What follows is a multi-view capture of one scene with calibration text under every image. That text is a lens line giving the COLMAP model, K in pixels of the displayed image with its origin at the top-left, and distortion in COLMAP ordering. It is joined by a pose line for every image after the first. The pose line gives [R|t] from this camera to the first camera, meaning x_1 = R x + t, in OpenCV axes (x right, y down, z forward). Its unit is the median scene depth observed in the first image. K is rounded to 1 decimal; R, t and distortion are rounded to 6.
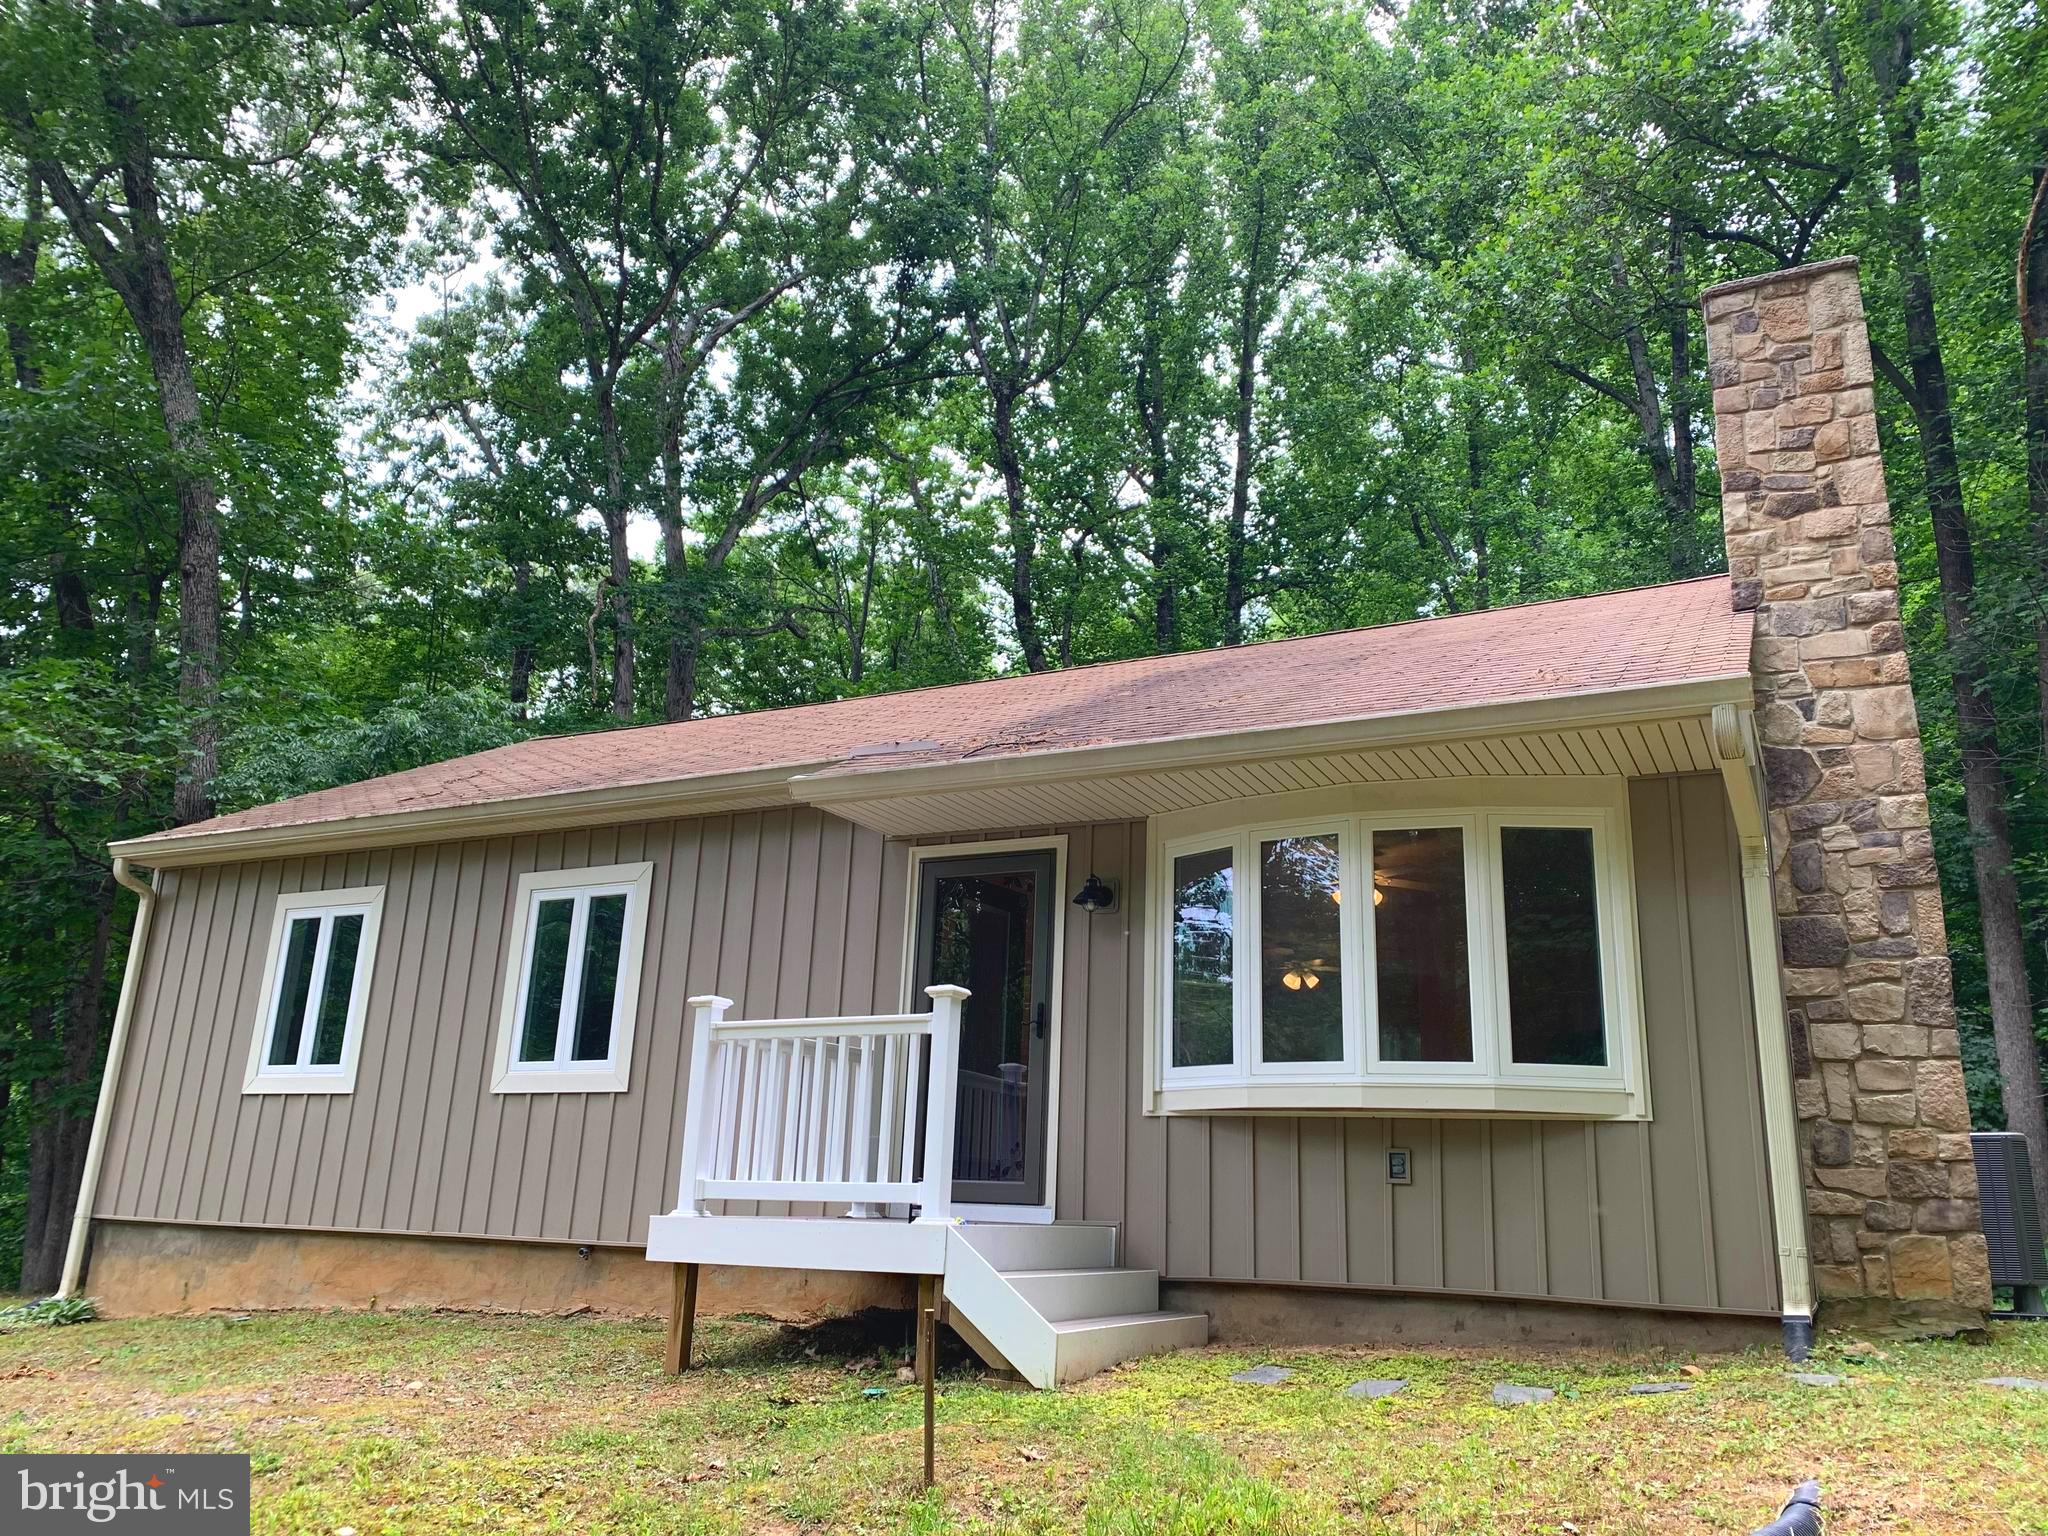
lens RADIAL K [[1554.0, 0, 1024.0], [0, 1554.0, 768.0], [0, 0, 1]] dist [0.031112, -0.026659]
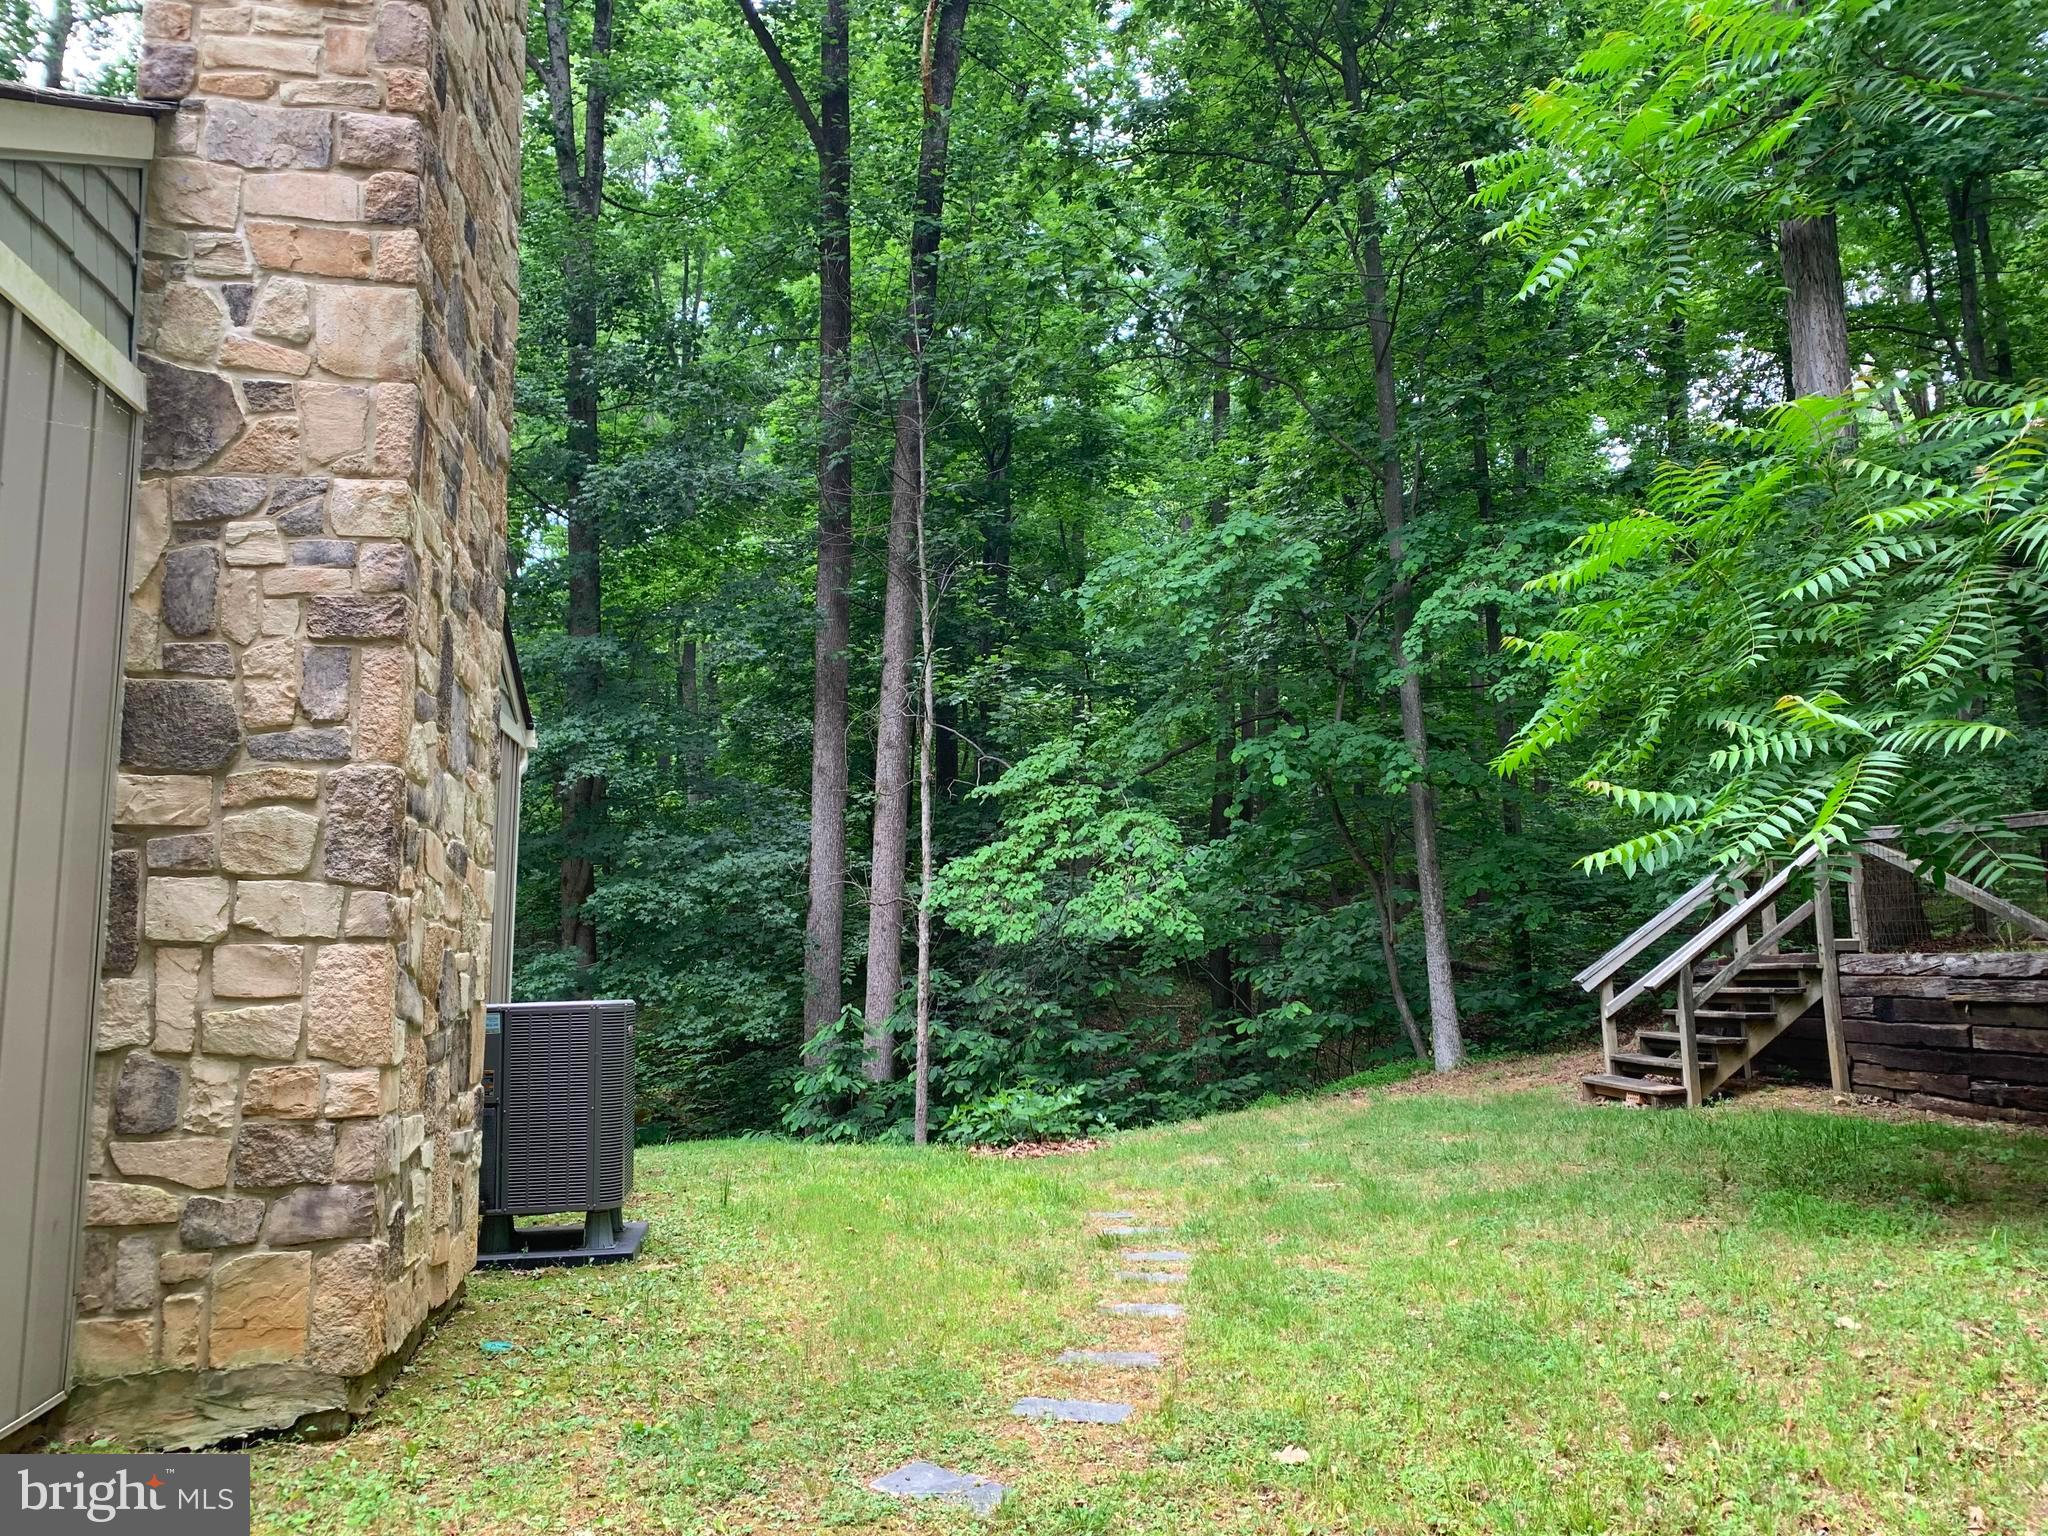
lens RADIAL K [[1554.0, 0, 1024.0], [0, 1554.0, 768.0], [0, 0, 1]] dist [0.031112, -0.026659]
pose [[0.805408, 0.036023, 0.591626, 0.404531], [-0.129820, 0.984637, 0.116777, 0.022577], [-0.578330, -0.170858, 0.797711, 0.379162]]
